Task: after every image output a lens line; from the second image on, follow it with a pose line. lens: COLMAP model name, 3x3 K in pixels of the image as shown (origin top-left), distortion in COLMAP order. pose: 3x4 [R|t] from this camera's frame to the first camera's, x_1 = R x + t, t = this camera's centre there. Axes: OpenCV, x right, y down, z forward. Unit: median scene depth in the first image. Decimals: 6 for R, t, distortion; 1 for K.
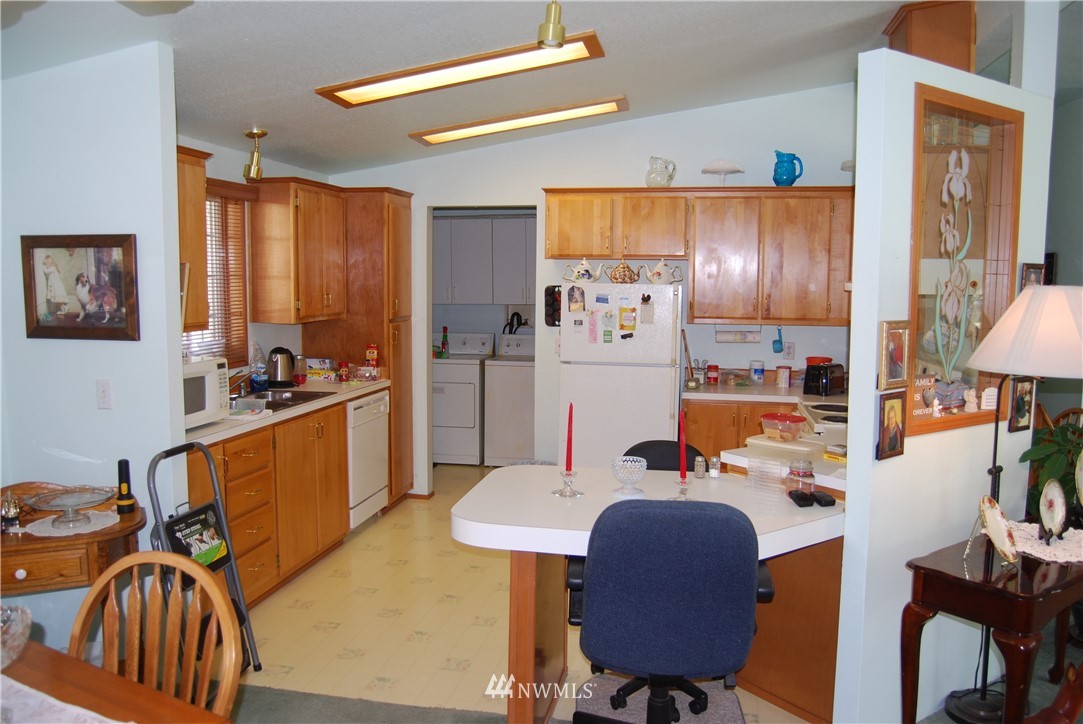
lens RADIAL K [[863.9, 0, 543.9], [0, 863.9, 363.6], [0, 0, 1]] dist [-0.084806, 0.035778]
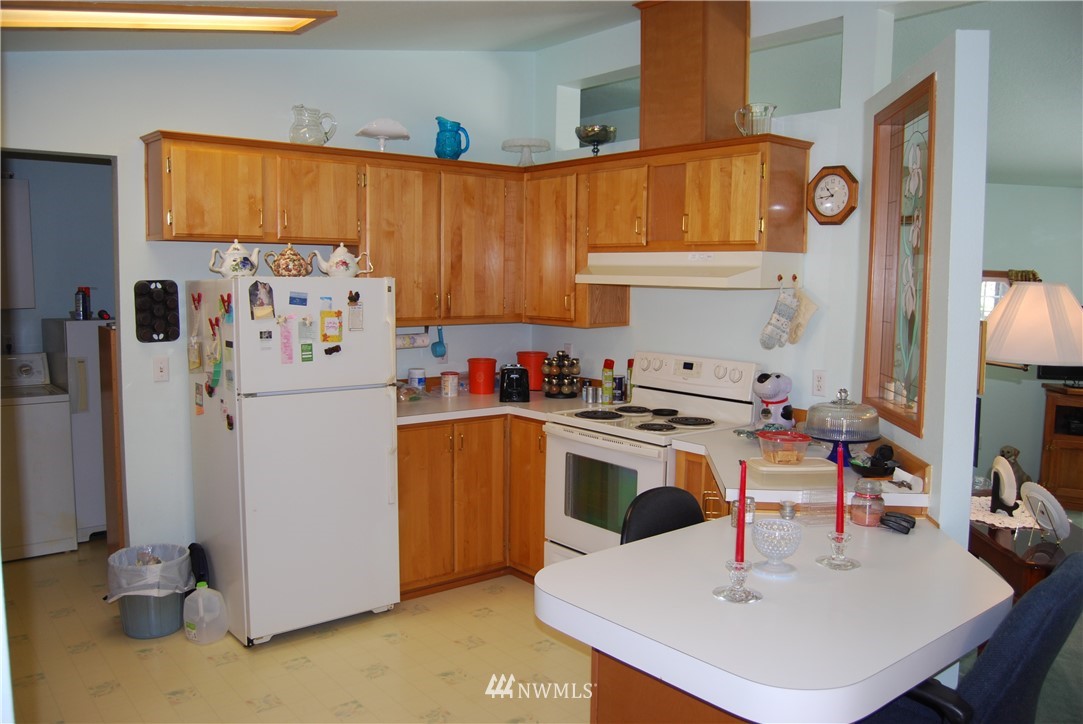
lens RADIAL K [[863.9, 0, 541.2], [0, 863.9, 362.8], [0, 0, 1]] dist [-0.084806, 0.035778]
pose [[0.649584, -0.078199, 0.756257, -0.335883], [0.066372, 0.996731, 0.046055, -0.042870], [-0.757387, 0.020278, 0.652651, 0.398637]]
